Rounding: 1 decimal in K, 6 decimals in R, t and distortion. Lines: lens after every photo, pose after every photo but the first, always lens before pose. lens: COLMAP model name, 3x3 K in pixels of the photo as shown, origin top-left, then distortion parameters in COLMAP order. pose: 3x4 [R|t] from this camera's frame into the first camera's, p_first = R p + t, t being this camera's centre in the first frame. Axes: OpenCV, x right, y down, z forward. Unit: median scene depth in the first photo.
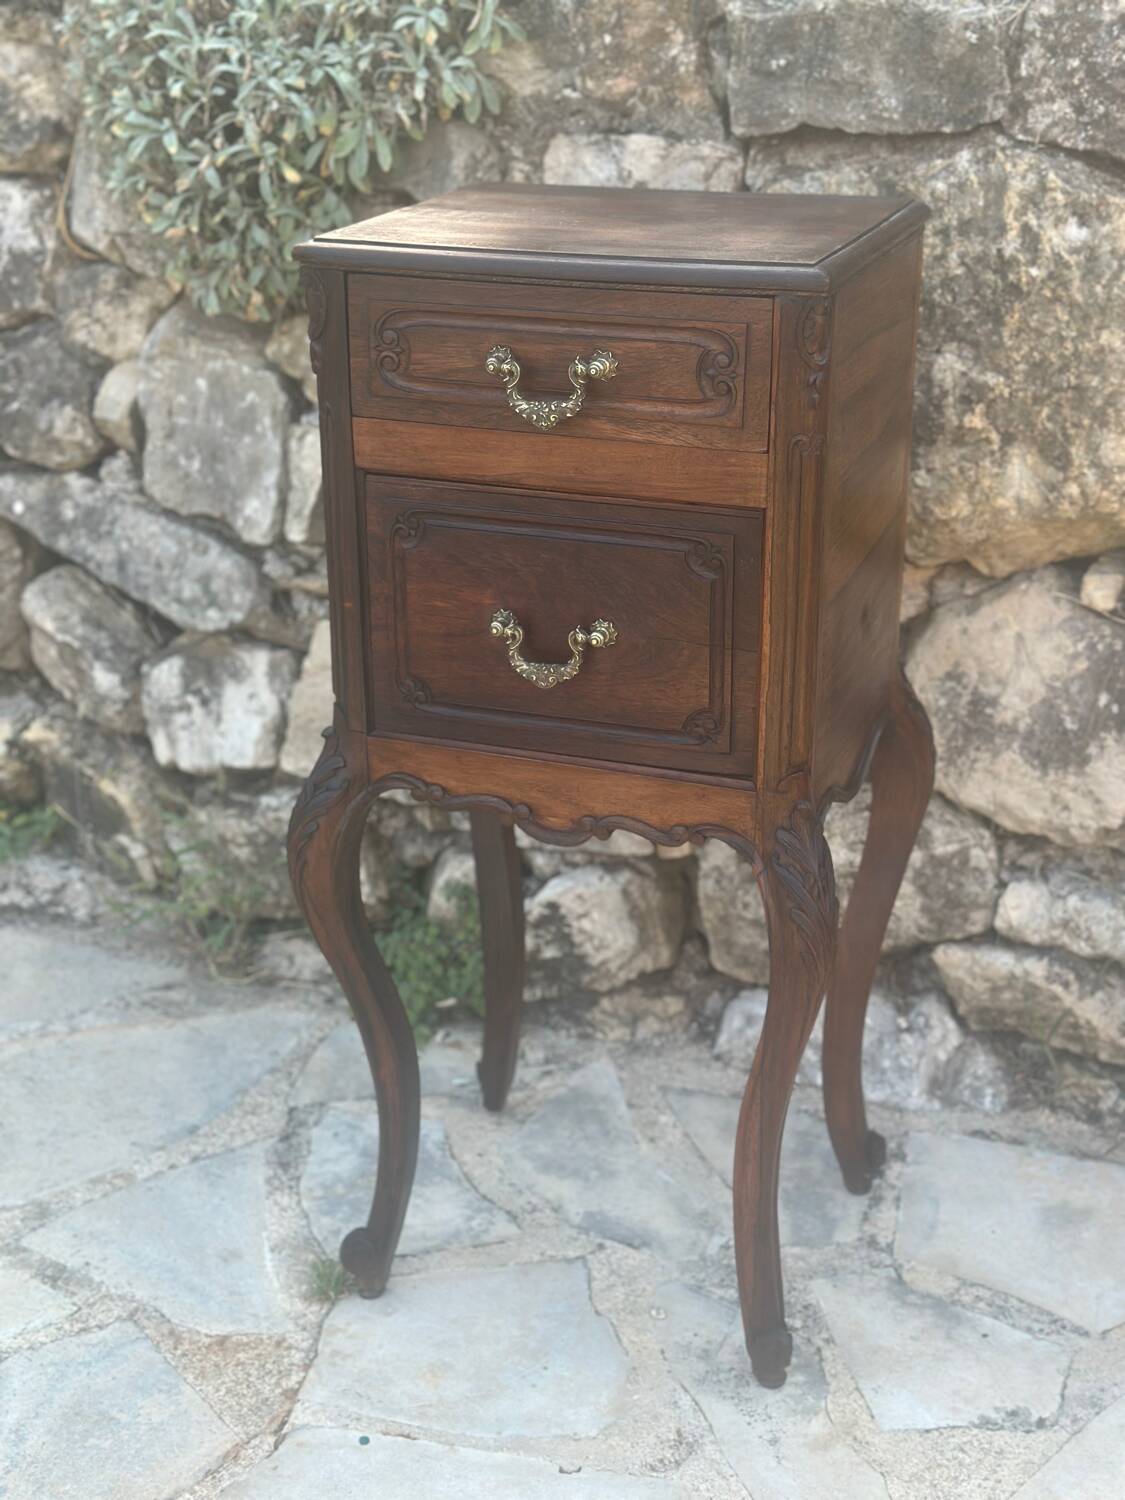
lens RADIAL K [[2109.9, 0, 555.2], [0, 2109.9, 768.7], [0, 0, 1]] dist [0.109582, 0.000000]
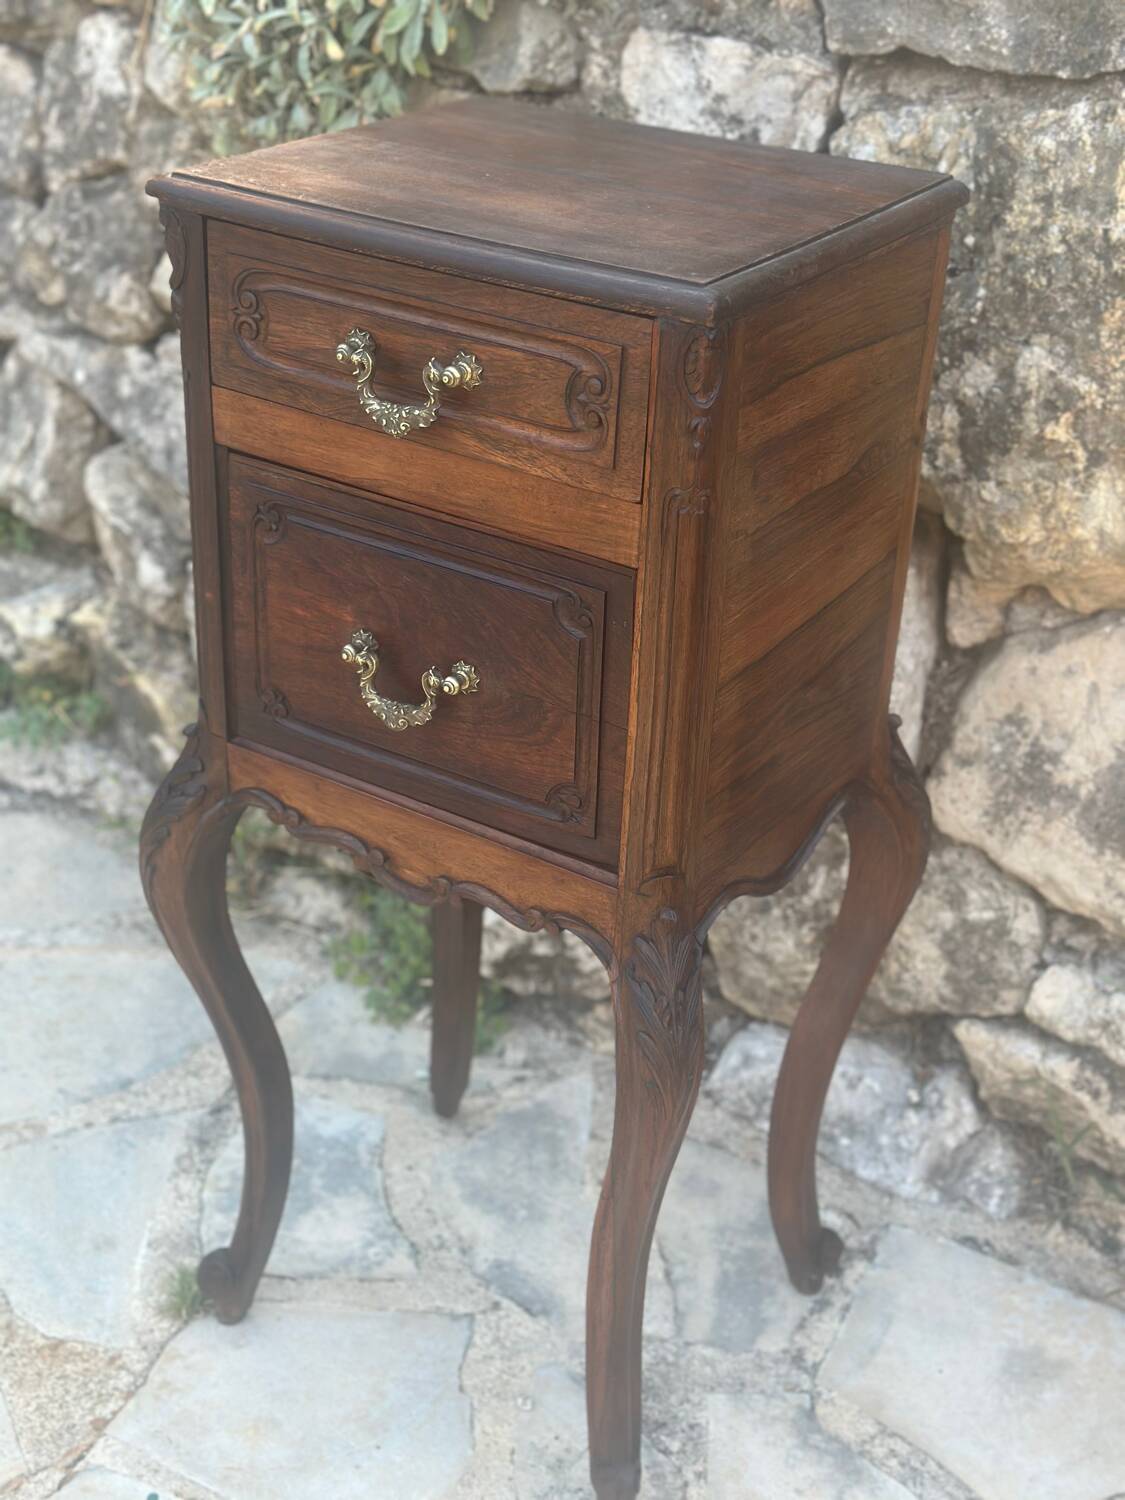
lens RADIAL K [[2109.9, 0, 546.9], [0, 2109.9, 773.5], [0, 0, 1]] dist [0.109582, 0.000000]
pose [[0.975138, 0.142295, -0.169877, 0.157302], [-0.125093, 0.986244, 0.108046, -0.093843], [0.182914, -0.084109, 0.979524, 0.134310]]
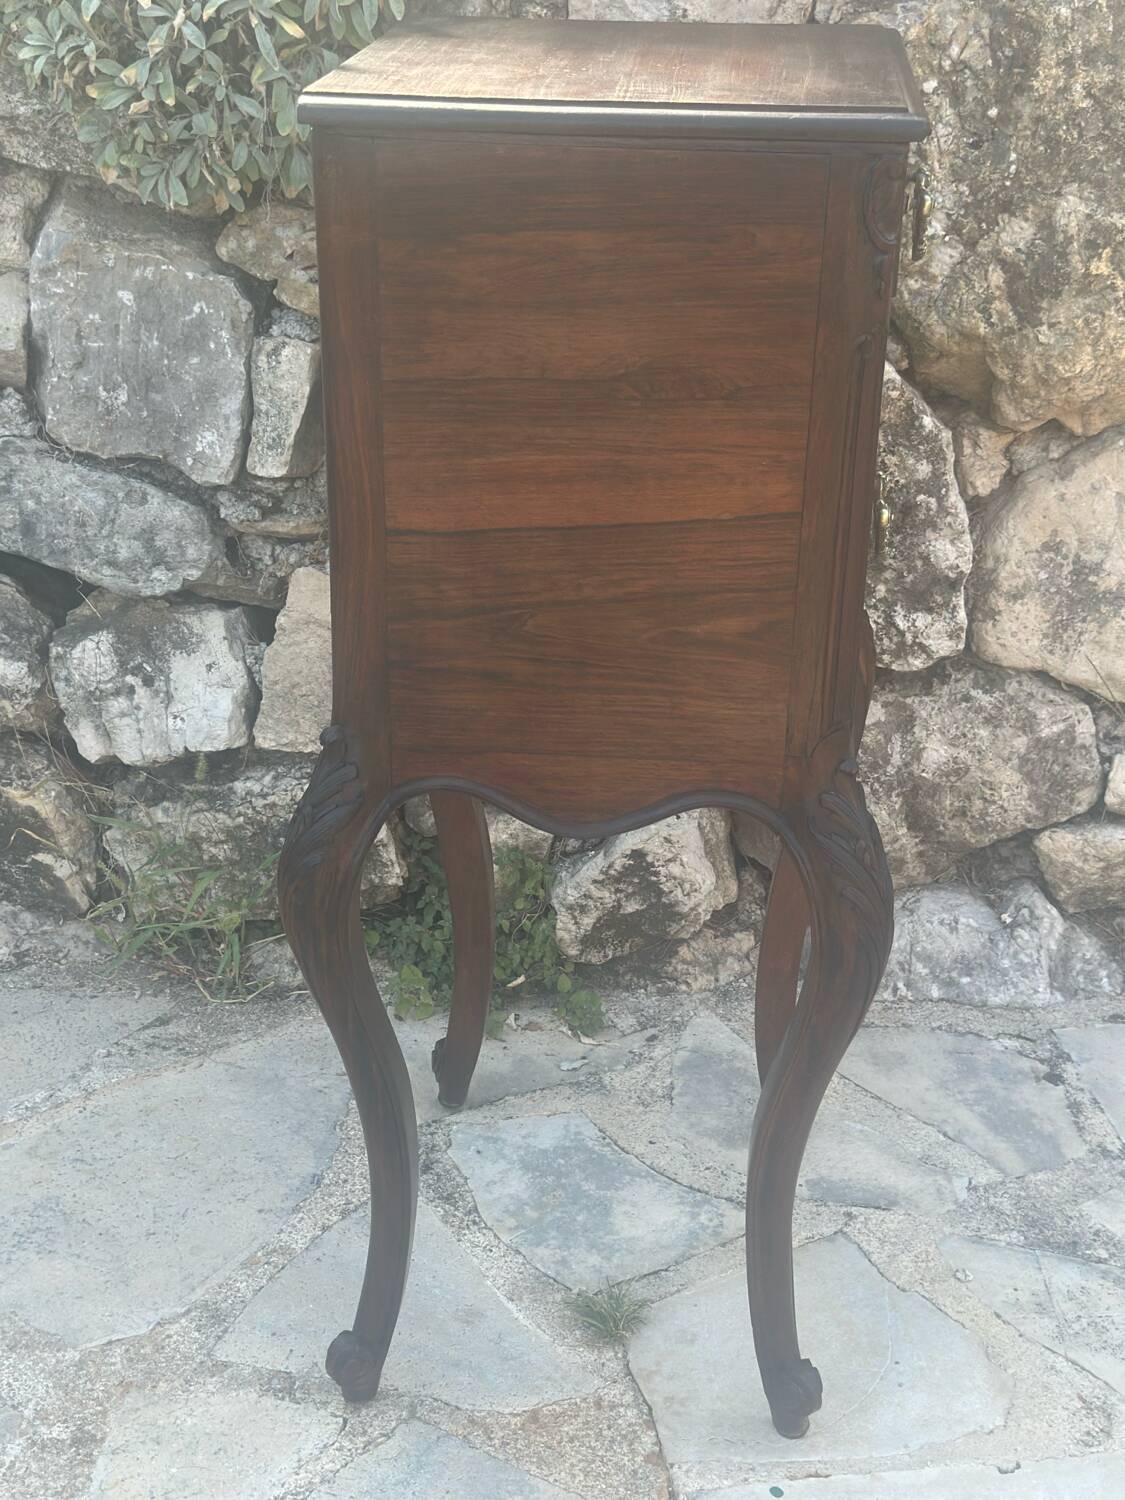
lens RADIAL K [[2109.9, 0, 555.1], [0, 2109.9, 772.5], [0, 0, 1]] dist [0.109582, 0.000000]
pose [[0.936417, -0.143007, 0.320425, -0.345396], [0.128619, 0.989512, 0.065744, -0.035839], [-0.326467, -0.020351, 0.944990, 0.182073]]
